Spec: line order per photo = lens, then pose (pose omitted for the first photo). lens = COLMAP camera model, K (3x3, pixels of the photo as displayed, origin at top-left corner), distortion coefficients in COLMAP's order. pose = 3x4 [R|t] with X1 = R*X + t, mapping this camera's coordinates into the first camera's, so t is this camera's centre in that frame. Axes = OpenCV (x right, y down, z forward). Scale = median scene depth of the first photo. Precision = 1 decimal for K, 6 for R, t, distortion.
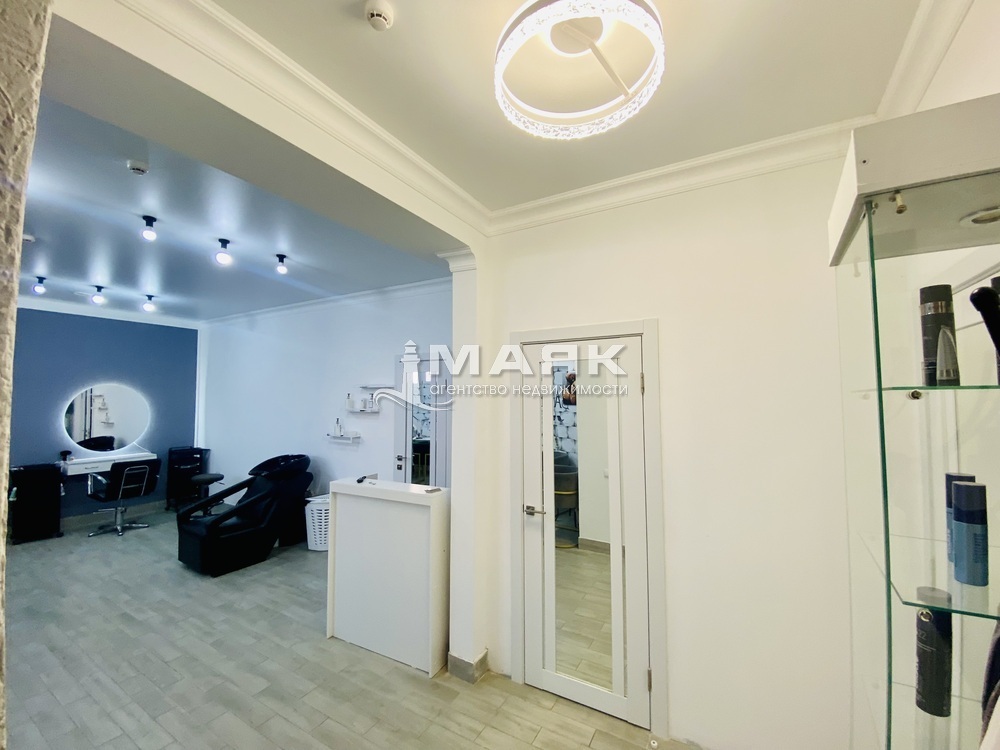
lens RADIAL K [[425.6, 0, 498.0], [0, 425.6, 370.4], [0, 0, 1]] dist [0.031383, -0.025135]
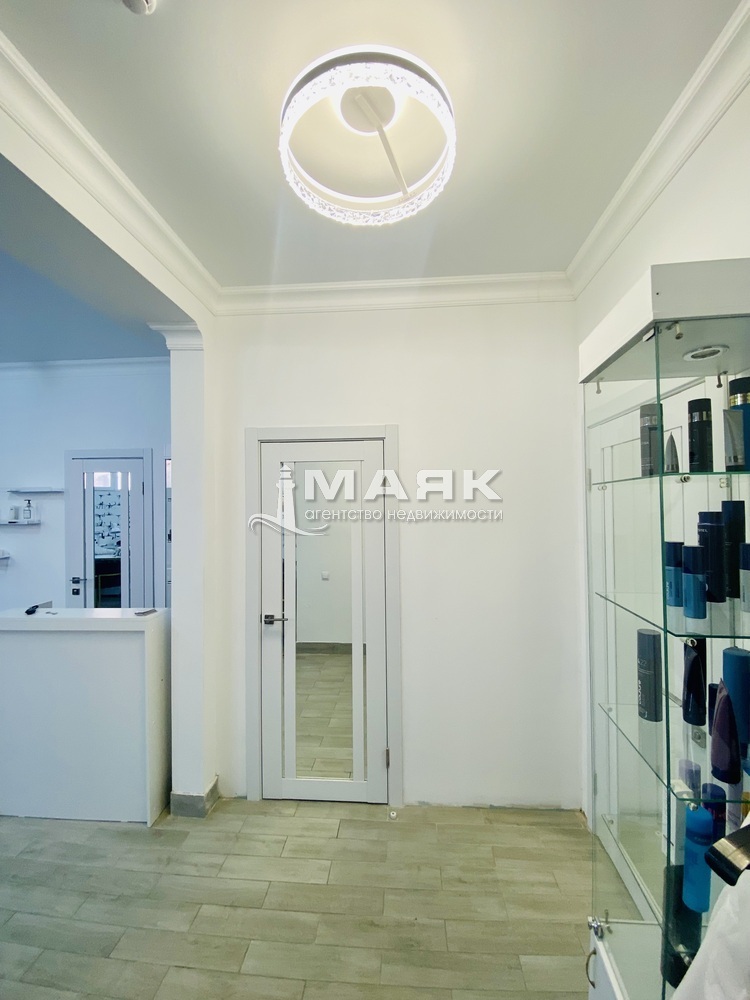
lens RADIAL K [[425.6, 0, 375.0], [0, 425.6, 500.0], [0, 0, 1]] dist [0.031383, -0.025135]
pose [[0.896013, -0.003075, 0.444017, -0.136800], [-0.016171, 0.999087, 0.039551, 0.024233], [-0.443733, -0.042619, 0.895145, 0.064820]]
